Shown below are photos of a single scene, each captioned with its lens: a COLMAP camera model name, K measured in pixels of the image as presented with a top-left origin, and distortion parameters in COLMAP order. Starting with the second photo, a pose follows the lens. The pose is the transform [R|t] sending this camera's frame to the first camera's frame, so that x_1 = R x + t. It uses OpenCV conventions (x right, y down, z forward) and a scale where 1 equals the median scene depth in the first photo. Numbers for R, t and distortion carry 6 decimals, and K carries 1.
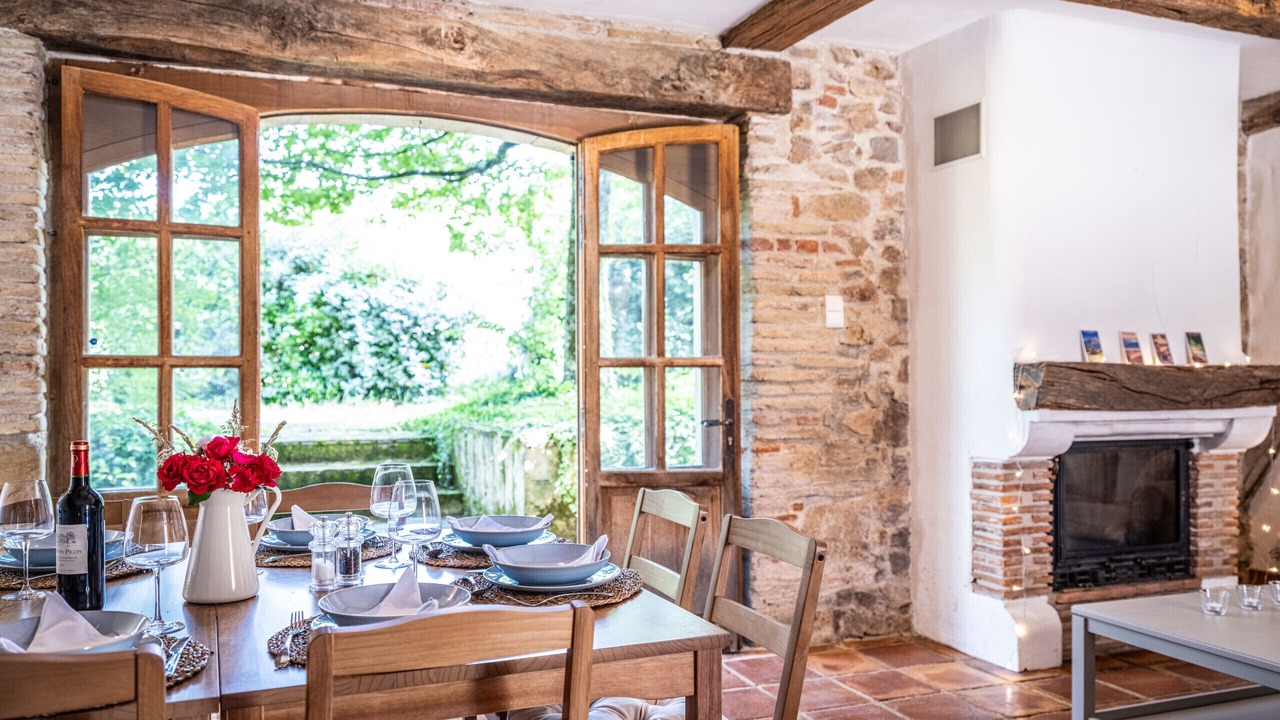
lens RADIAL K [[993.5, 0, 608.8], [0, 993.5, 370.8], [0, 0, 1]] dist [0.006886, -0.000300]
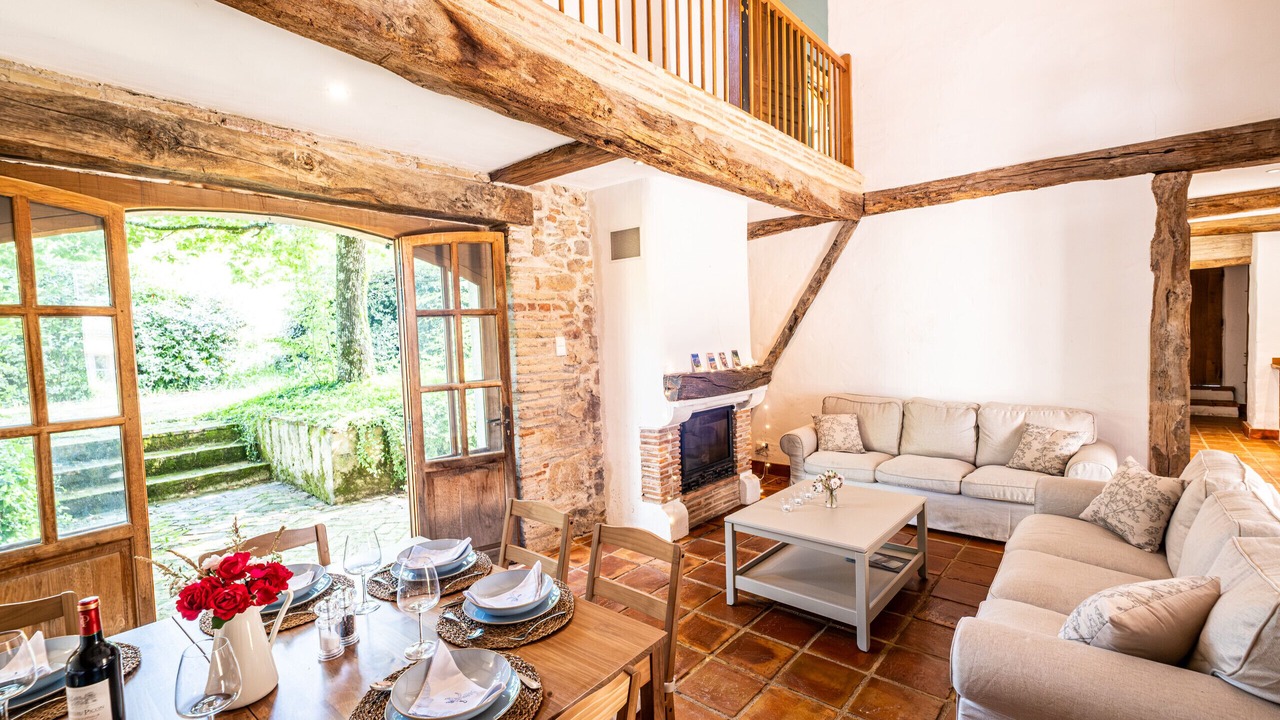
lens RADIAL K [[577.3, 0, 624.4], [0, 577.3, 362.3], [0, 0, 1]] dist [0.001670, -0.000663]
pose [[0.886482, -0.050938, 0.459951, -0.128502], [0.032101, 0.998298, 0.048689, -0.078560], [-0.461648, -0.028396, 0.886608, 0.094670]]
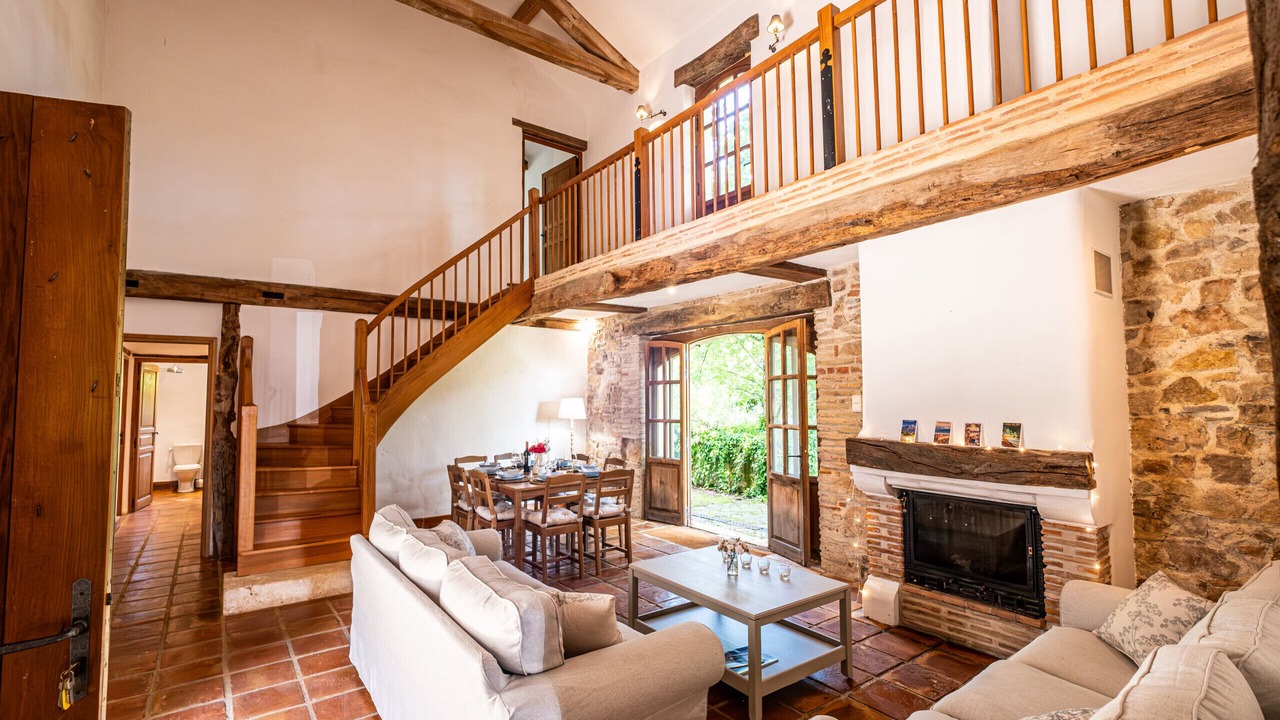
lens RADIAL K [[577.3, 0, 624.4], [0, 577.3, 362.3], [0, 0, 1]] dist [0.001670, -0.000663]
pose [[0.231139, -0.059265, -0.971114, 1.226001], [0.004014, 0.998193, -0.059962, -0.076049], [0.972913, 0.009961, 0.230959, 0.327334]]
